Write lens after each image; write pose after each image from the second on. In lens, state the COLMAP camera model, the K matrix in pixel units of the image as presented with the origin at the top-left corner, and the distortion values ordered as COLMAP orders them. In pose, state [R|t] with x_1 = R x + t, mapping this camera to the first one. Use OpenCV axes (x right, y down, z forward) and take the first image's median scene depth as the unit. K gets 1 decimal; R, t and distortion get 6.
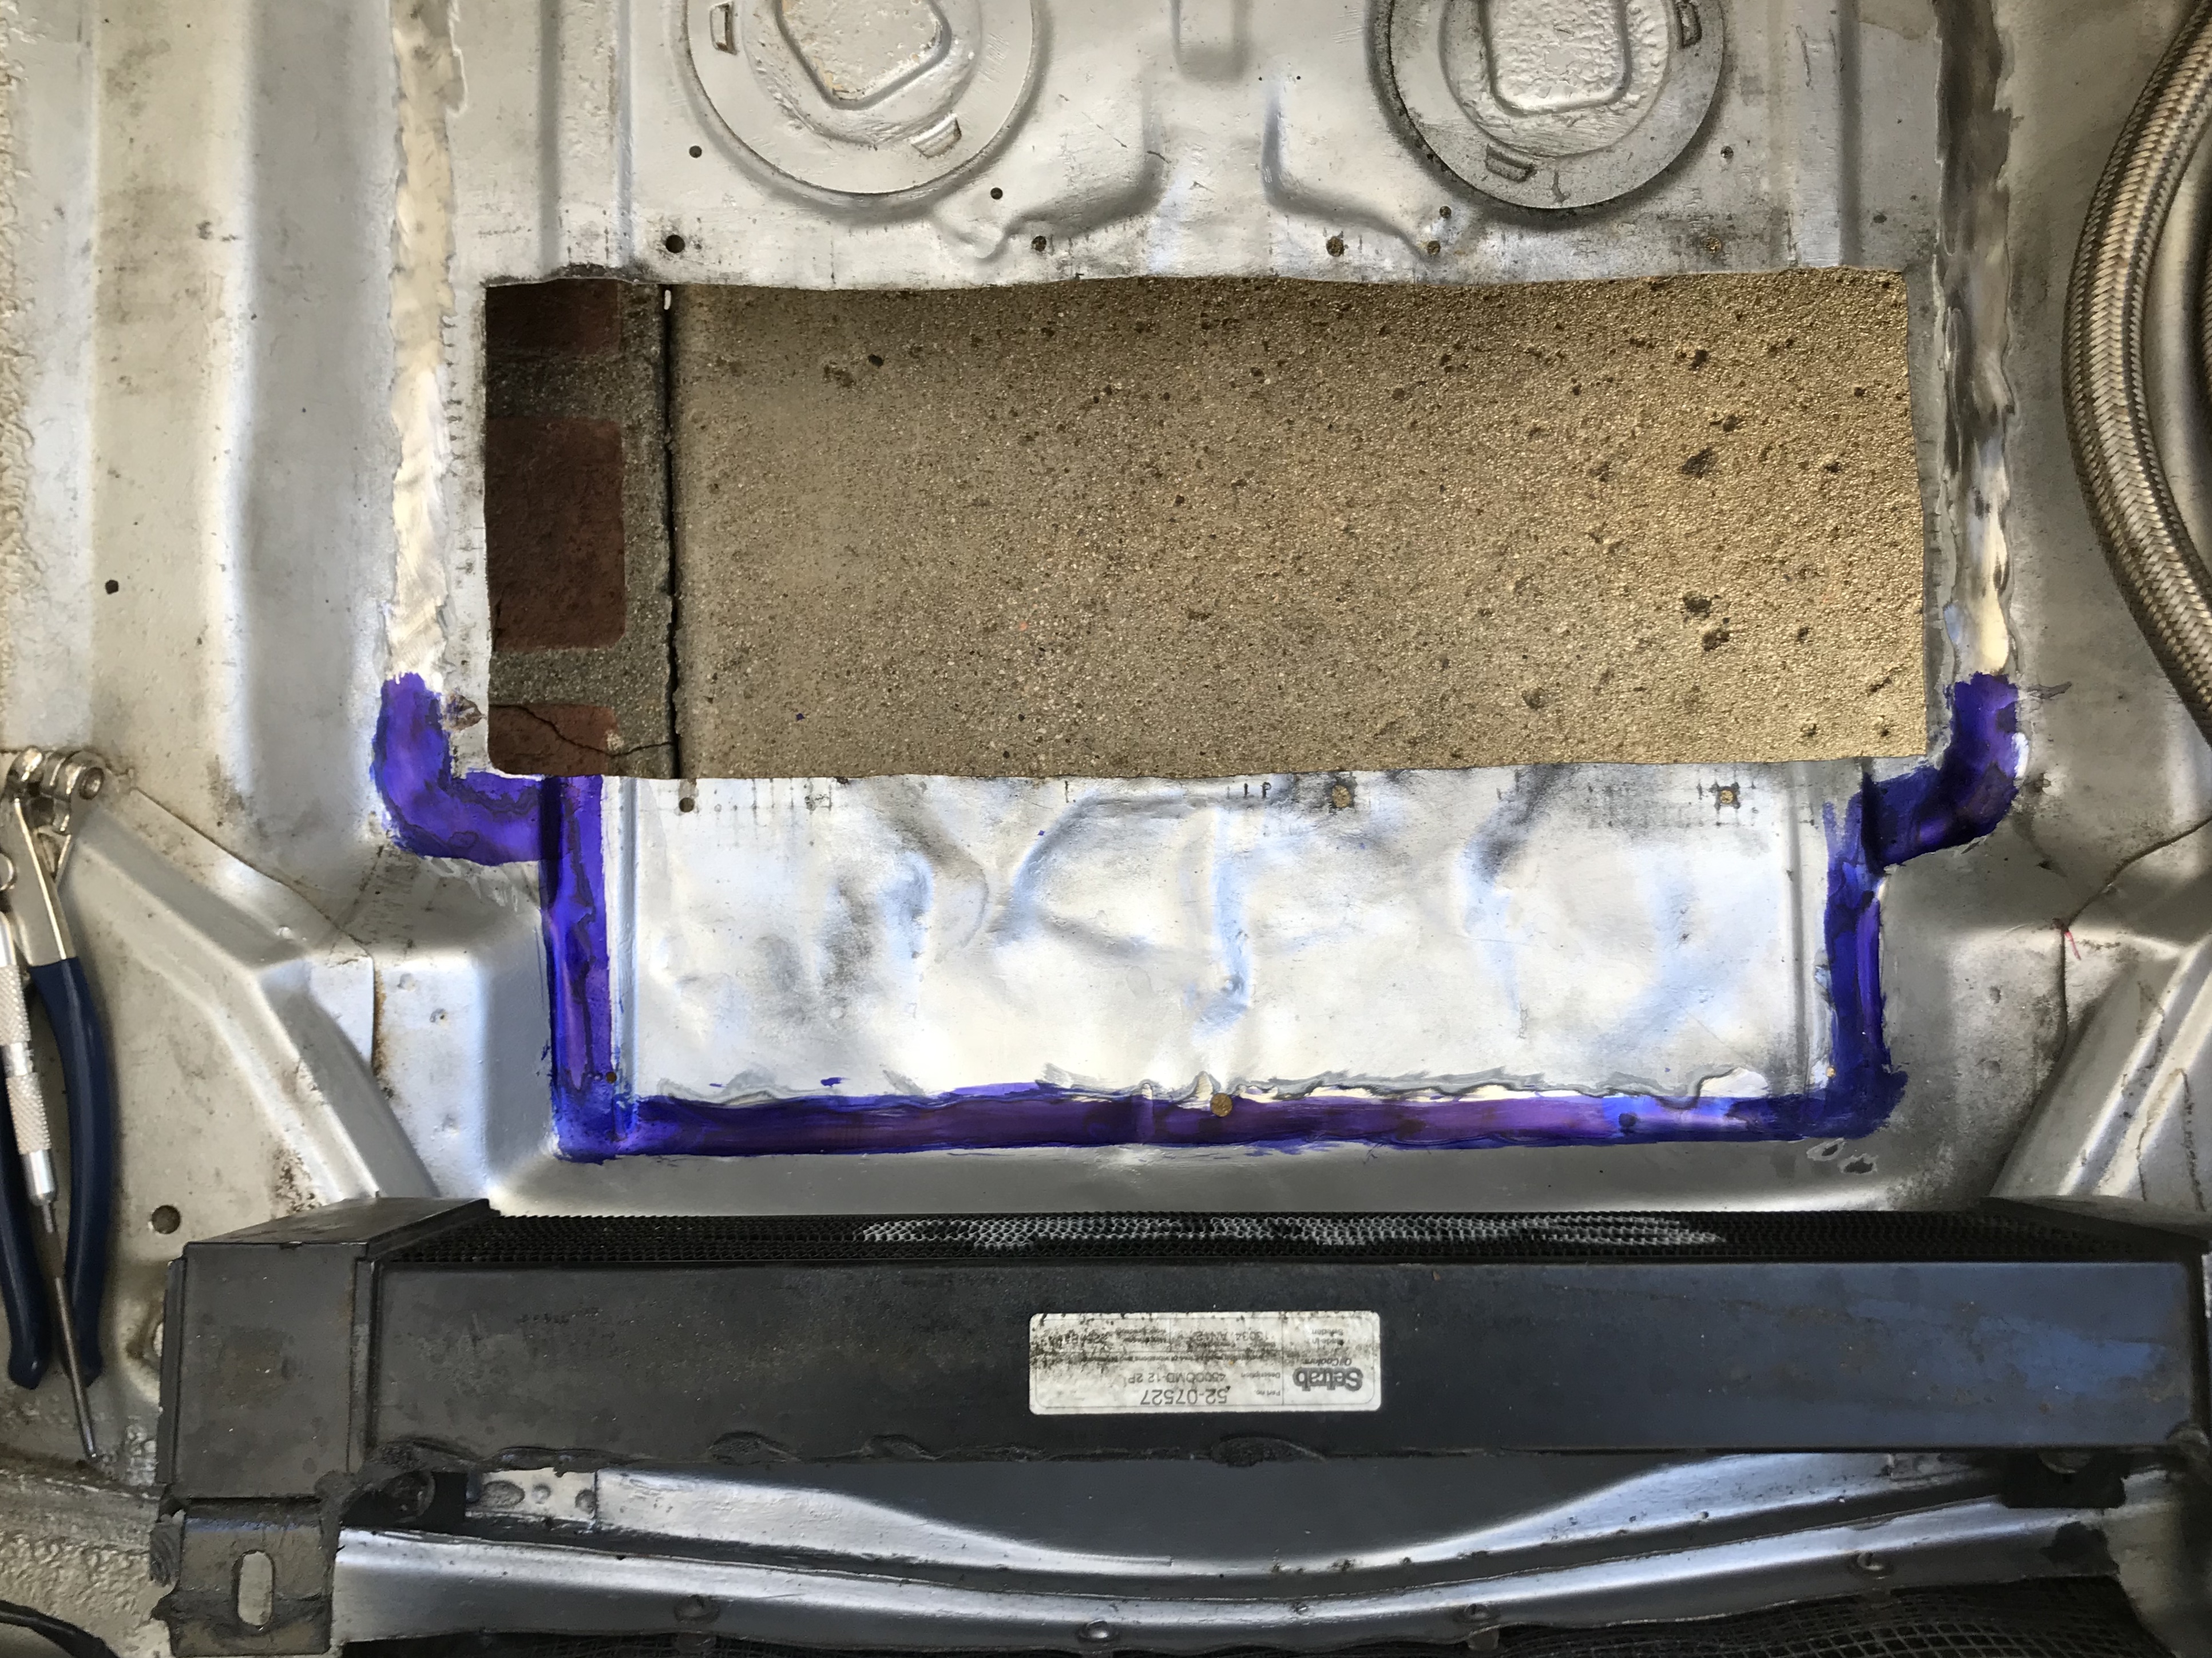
lens RADIAL K [[1881.2, 0, 1089.6], [0, 1881.2, 821.8], [0, 0, 1]] dist [0.007301, 0.008157]
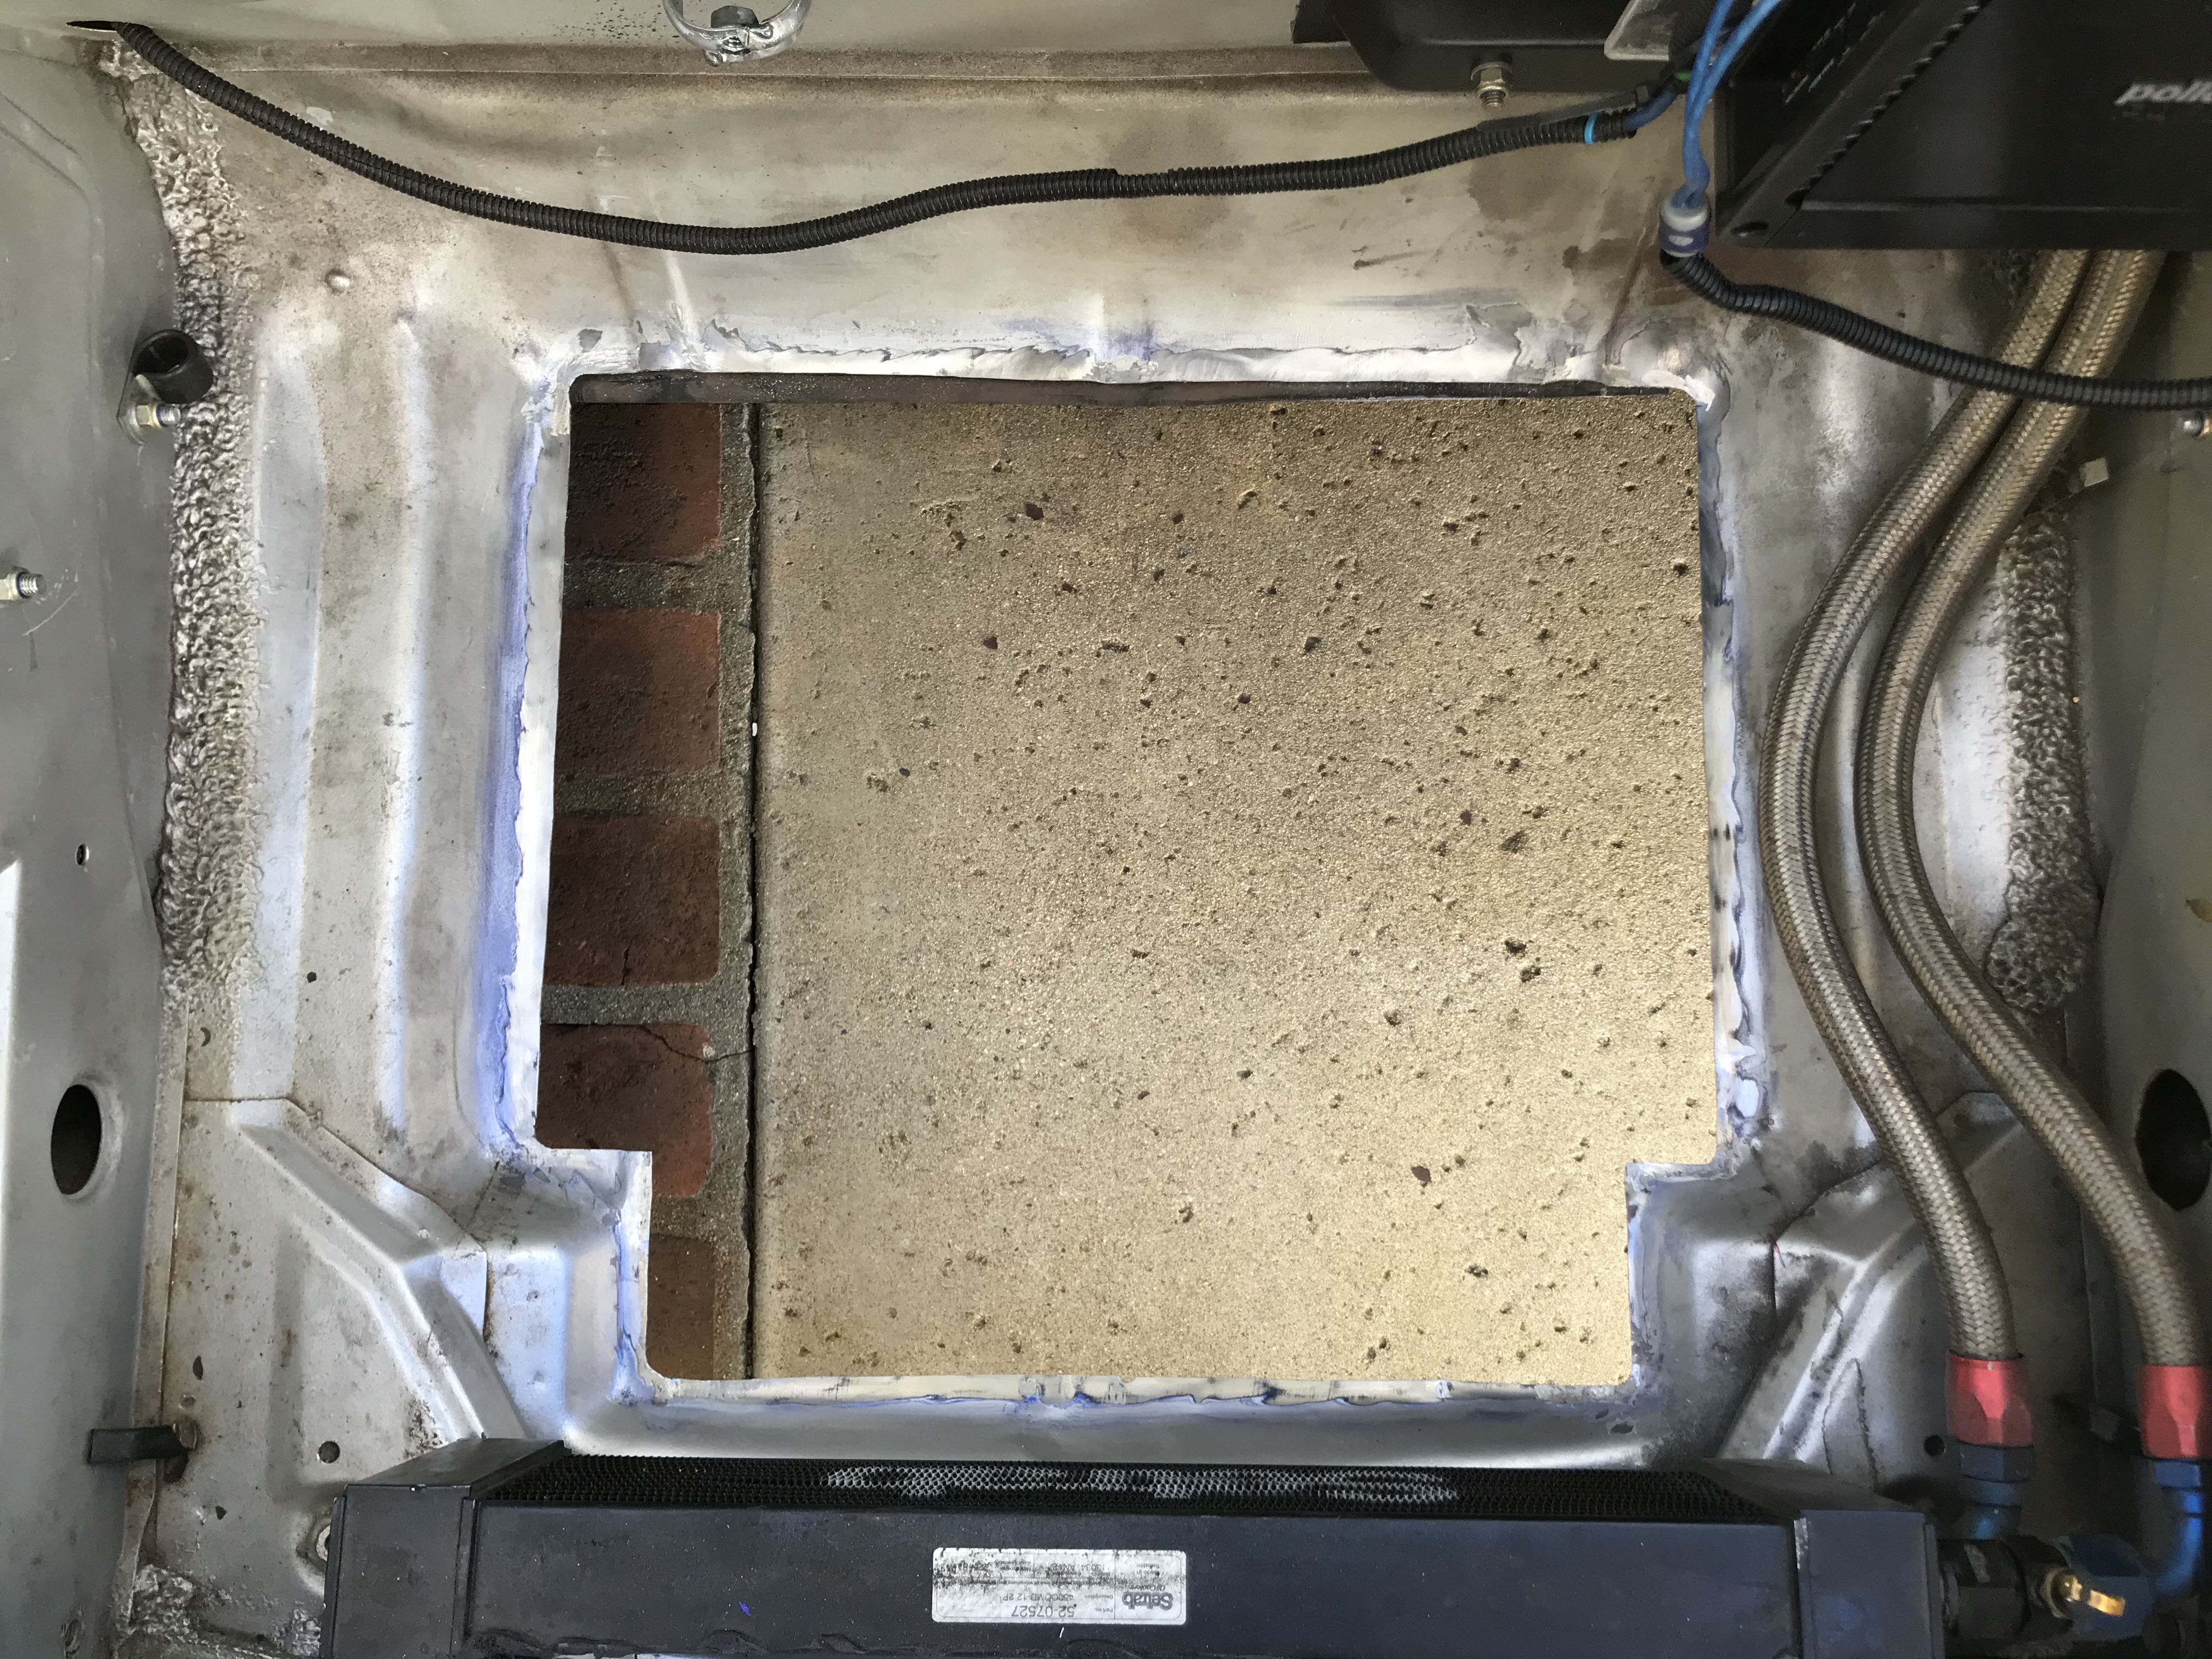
lens RADIAL K [[1801.6, 0, 1095.4], [0, 1801.6, 824.6], [0, 0, 1]] dist [0.009104, 0.005662]
pose [[0.998651, 0.001919, -0.051885, 0.124985], [-0.006642, 0.995829, -0.091001, -0.121321], [0.051494, 0.091223, 0.994498, -0.299913]]
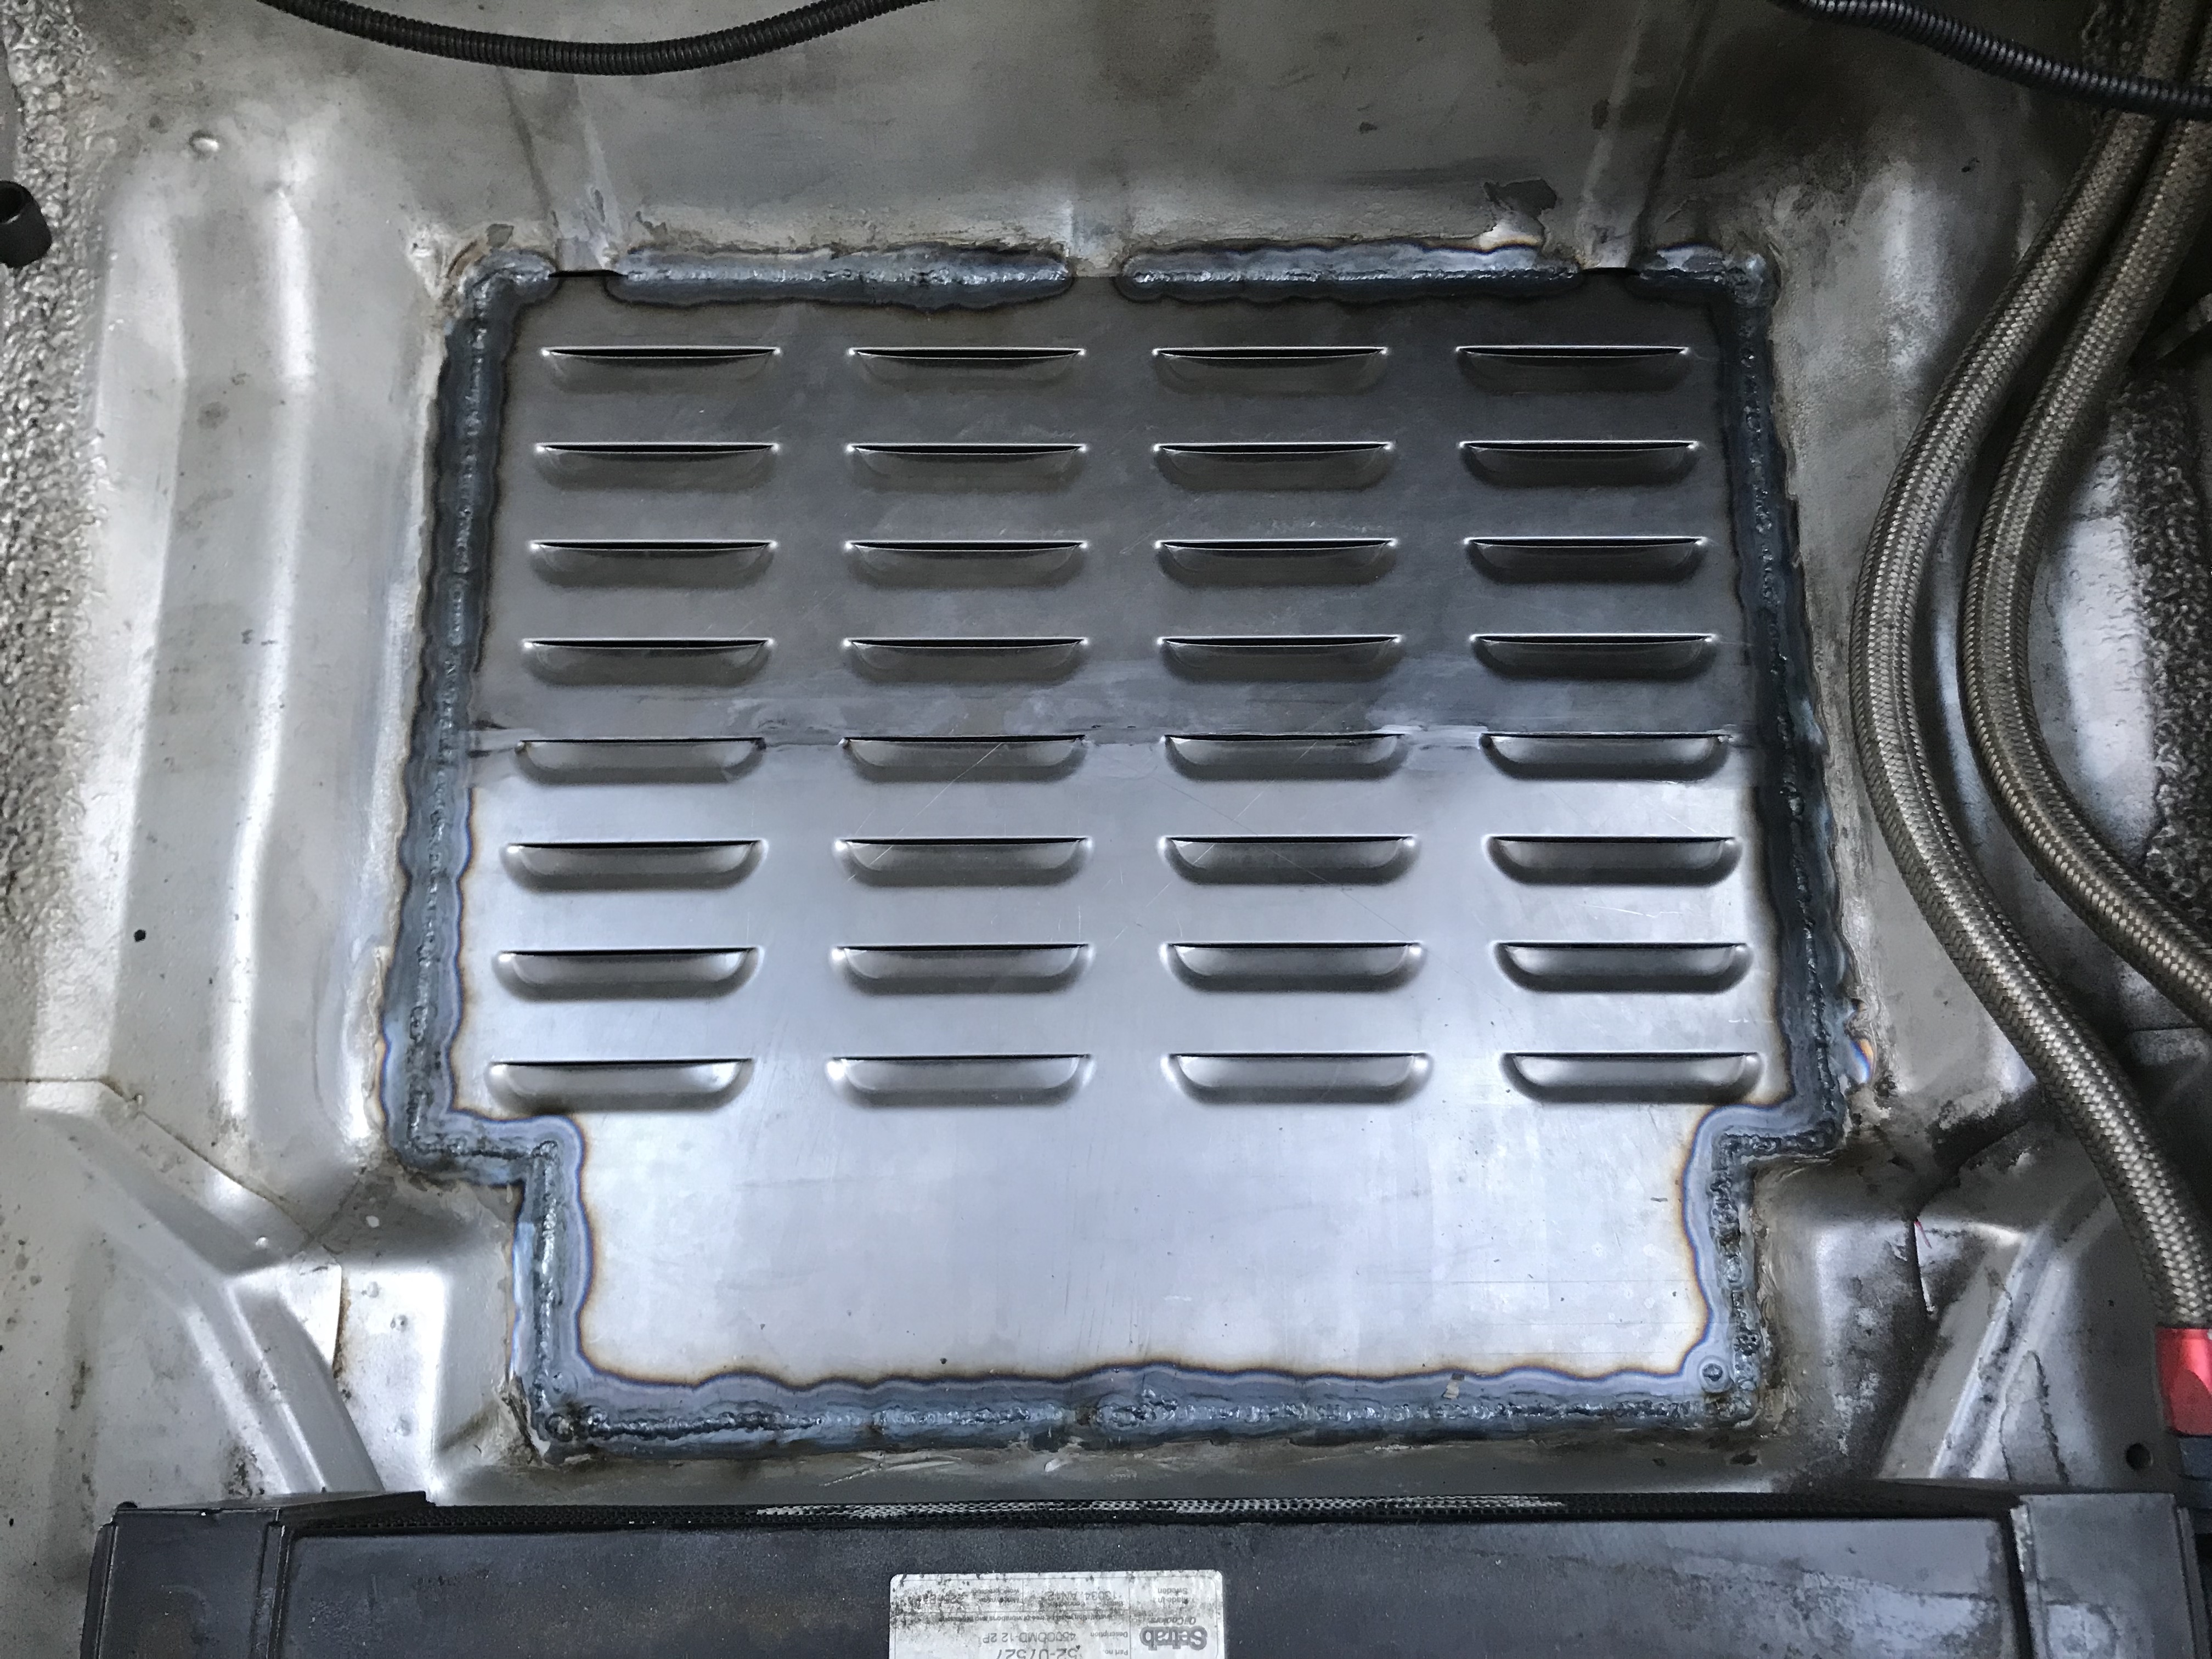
lens RADIAL K [[1801.6, 0, 1095.8], [0, 1801.6, 830.9], [0, 0, 1]] dist [0.009104, 0.005662]
pose [[0.999133, -0.022747, -0.034872, 0.102821], [0.014898, 0.977429, -0.210738, 0.053843], [0.038878, 0.210036, 0.976920, -0.063554]]
